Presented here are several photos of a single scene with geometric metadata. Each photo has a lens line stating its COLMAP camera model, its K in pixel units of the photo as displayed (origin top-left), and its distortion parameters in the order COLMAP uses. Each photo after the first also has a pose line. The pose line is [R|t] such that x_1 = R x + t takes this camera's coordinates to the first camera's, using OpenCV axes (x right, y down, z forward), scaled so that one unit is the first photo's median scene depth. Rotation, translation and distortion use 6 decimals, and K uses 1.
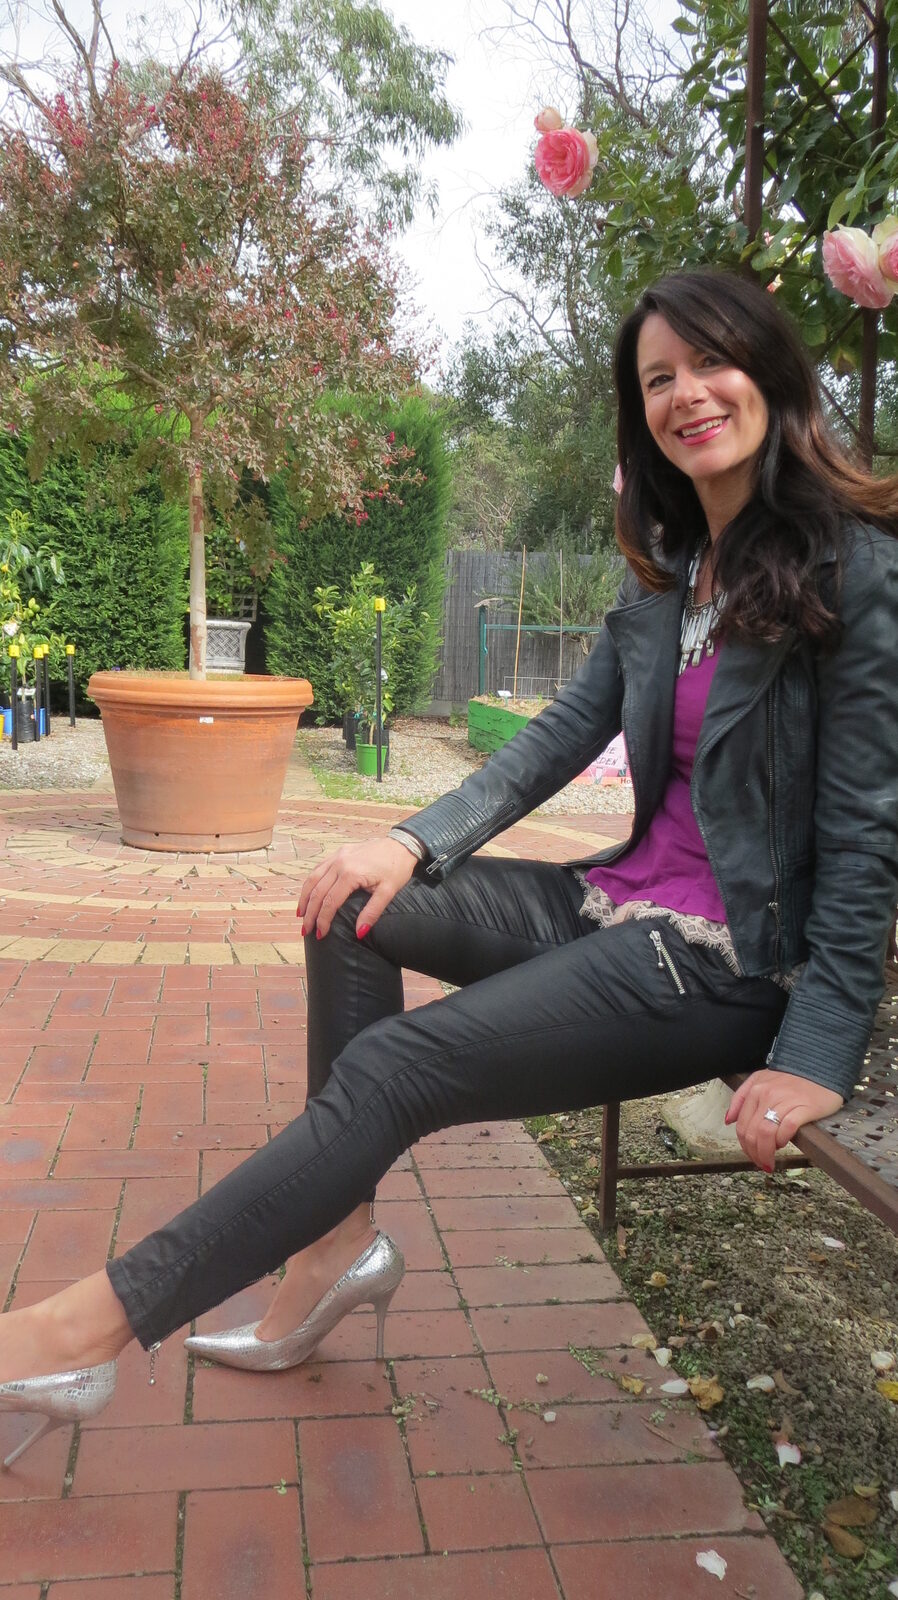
lens RADIAL K [[1332.6, 0, 451.1], [0, 1332.6, 791.0], [0, 0, 1]] dist [-0.016039, 0.028010]
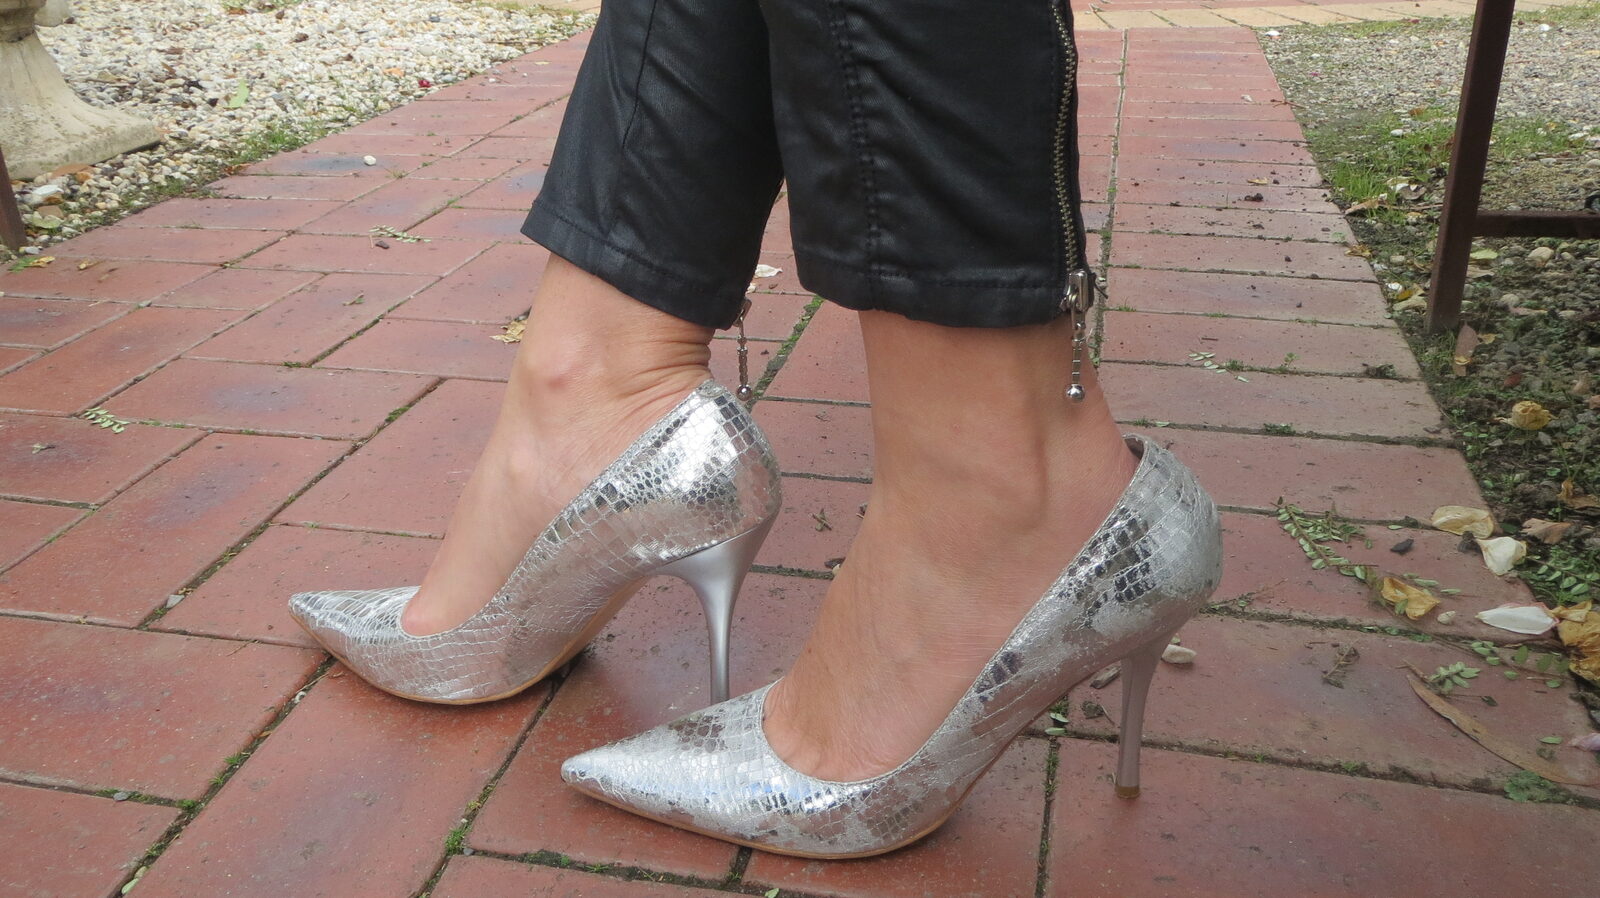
lens RADIAL K [[1332.6, 0, 804.6], [0, 1332.6, 454.6], [0, 0, 1]] dist [-0.016039, 0.028010]
pose [[0.921649, 0.104864, -0.373586, 0.085824], [0.021797, 0.947277, 0.319673, 0.198822], [0.387411, -0.302770, 0.870771, 0.430352]]
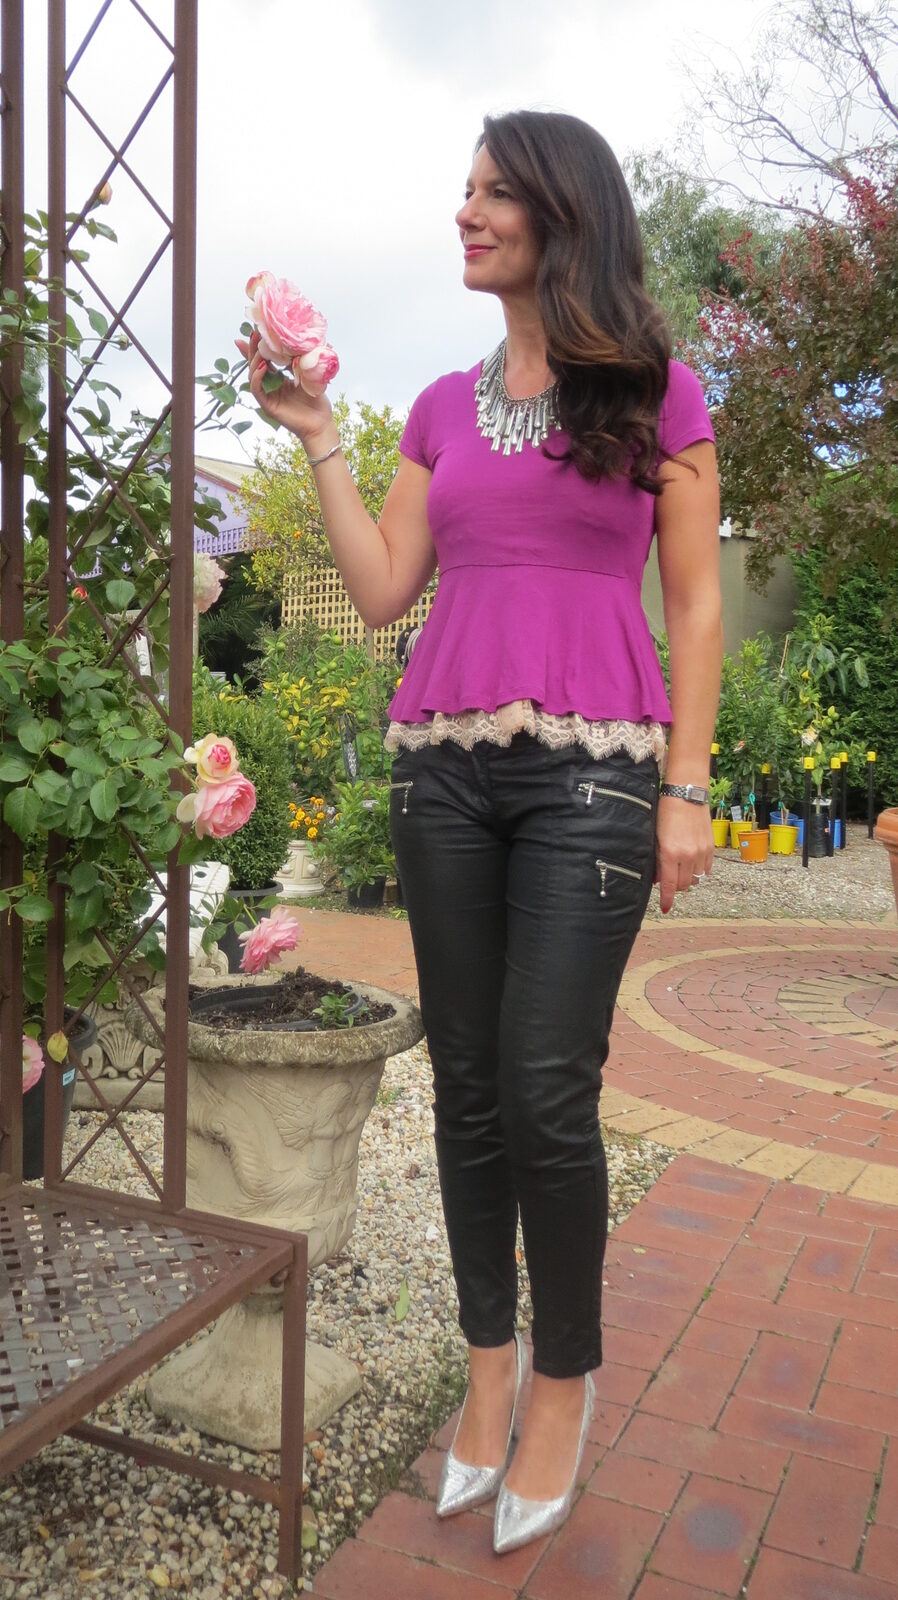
lens RADIAL K [[1332.6, 0, 454.8], [0, 1332.6, 804.9], [0, 0, 1]] dist [-0.016039, 0.028010]
pose [[0.830675, 0.027015, -0.556101, -0.032814], [-0.053184, 0.998105, -0.030956, -0.123989], [0.554211, 0.055290, 0.830538, 0.269110]]
